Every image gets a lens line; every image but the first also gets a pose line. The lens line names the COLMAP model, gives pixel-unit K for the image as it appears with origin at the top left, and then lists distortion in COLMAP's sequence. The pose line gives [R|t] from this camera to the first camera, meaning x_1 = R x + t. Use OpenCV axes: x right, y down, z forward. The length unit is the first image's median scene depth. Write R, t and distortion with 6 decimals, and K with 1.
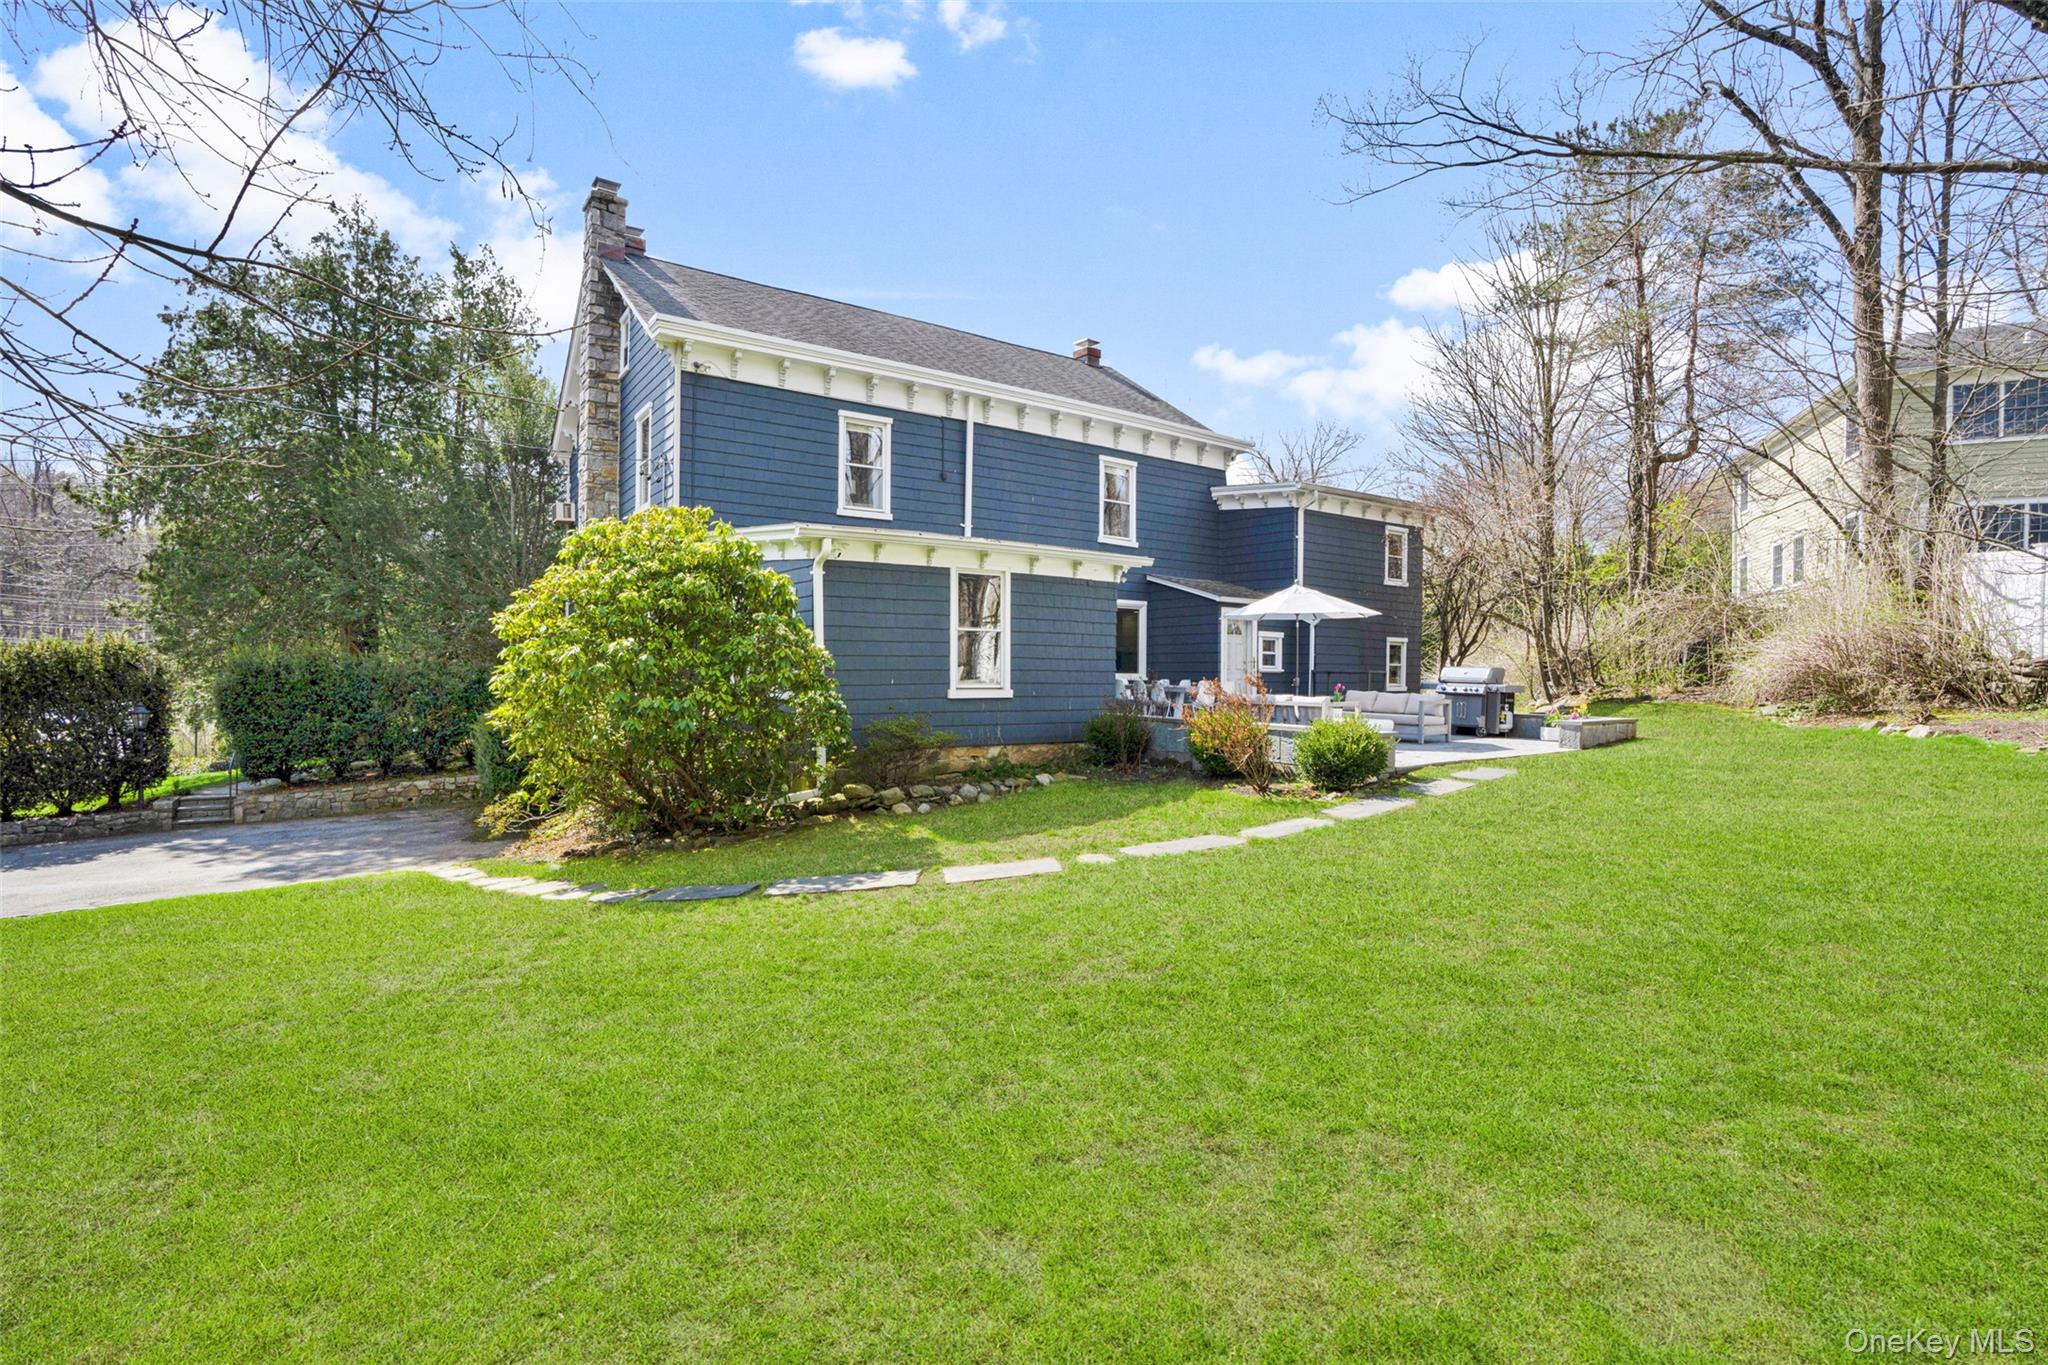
lens RADIAL K [[964.9, 0, 1010.5], [0, 964.9, 682.6], [0, 0, 1]] dist [-0.048278, 0.000164]
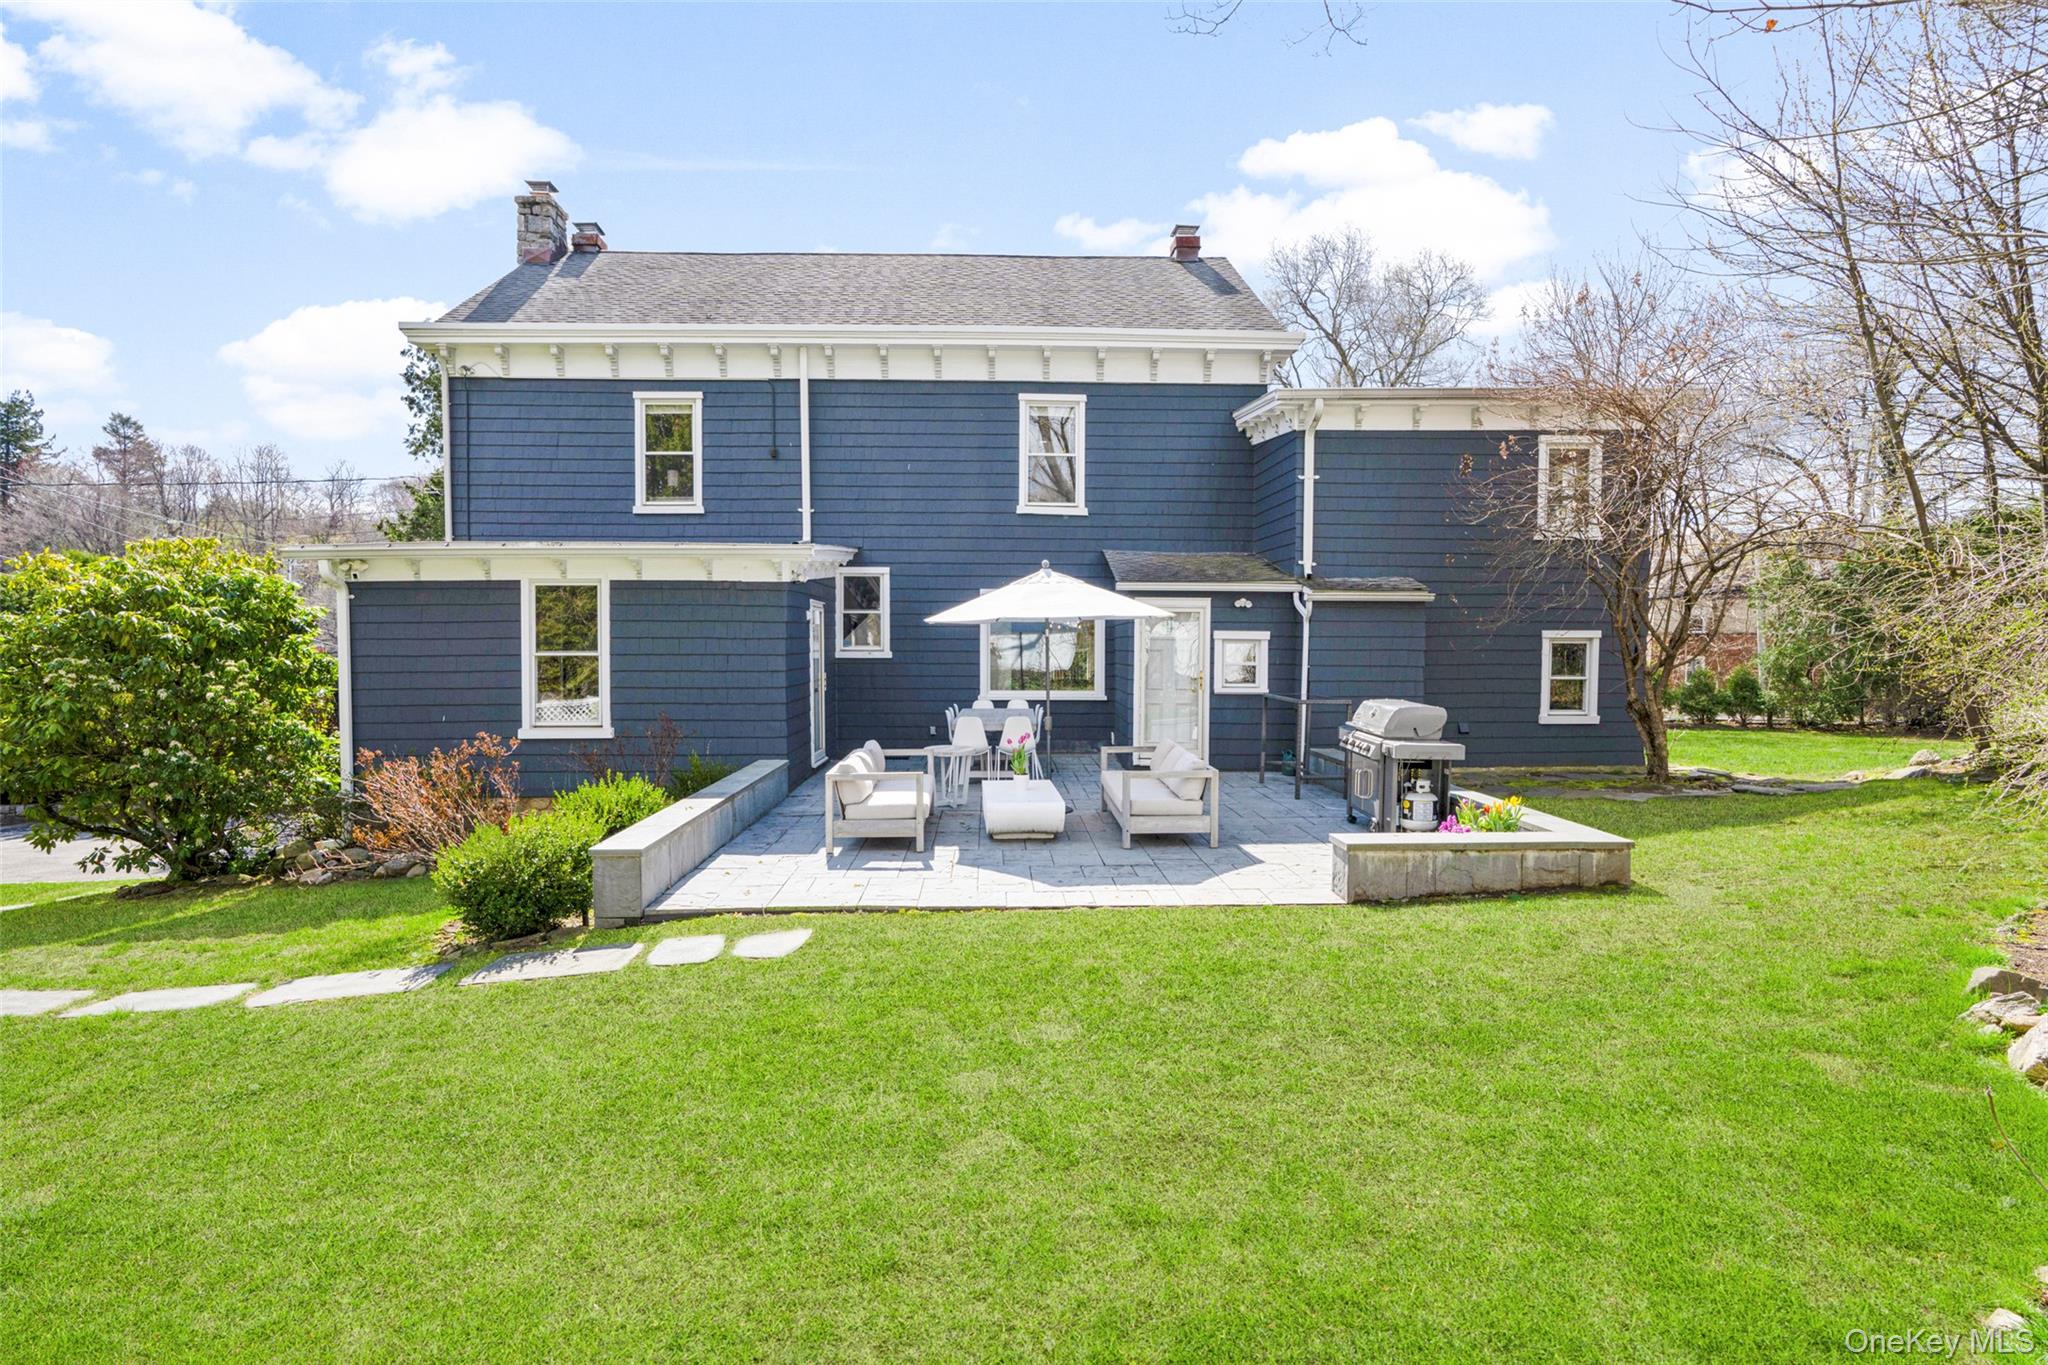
lens RADIAL K [[1026.9, 0, 1024.0], [0, 1026.9, 682.5], [0, 0, 1]] dist [0.013508, 0.000172]
pose [[0.830956, 0.009125, -0.556263, 0.527942], [0.002553, 0.999792, 0.020214, -0.032957], [0.556332, -0.018217, 0.830761, 0.348203]]
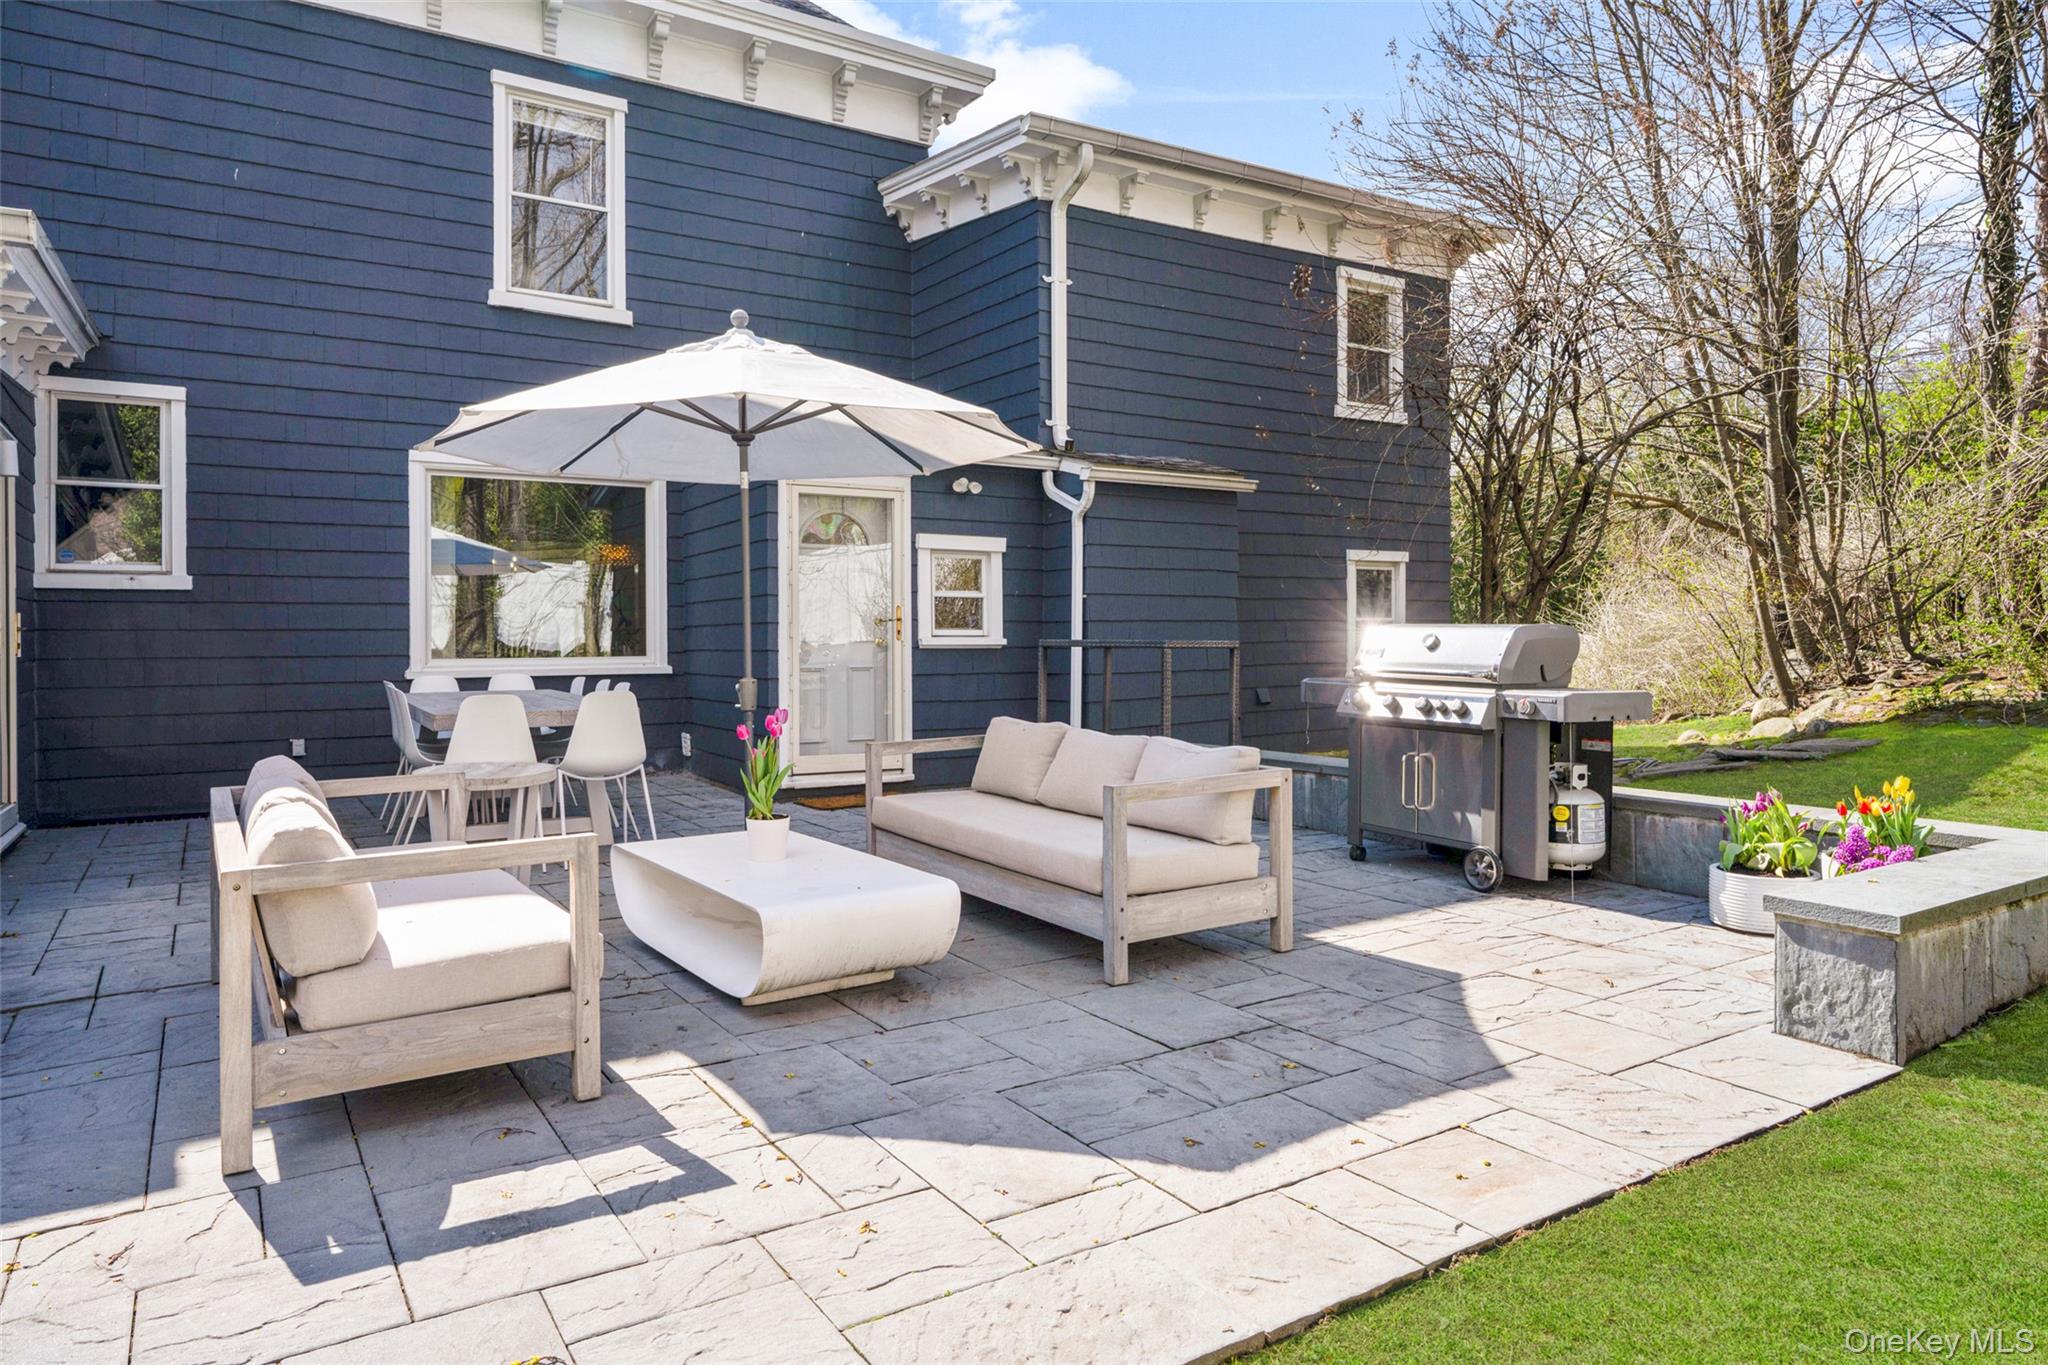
lens RADIAL K [[1258.2, 0, 1021.5], [0, 1258.2, 642.7], [0, 0, 1]] dist [-0.003946, 0.000226]
pose [[0.998623, -0.019895, -0.048551, 0.313109], [0.019500, 0.999773, -0.008606, -0.008428], [0.048712, 0.007648, 0.998784, 0.526483]]
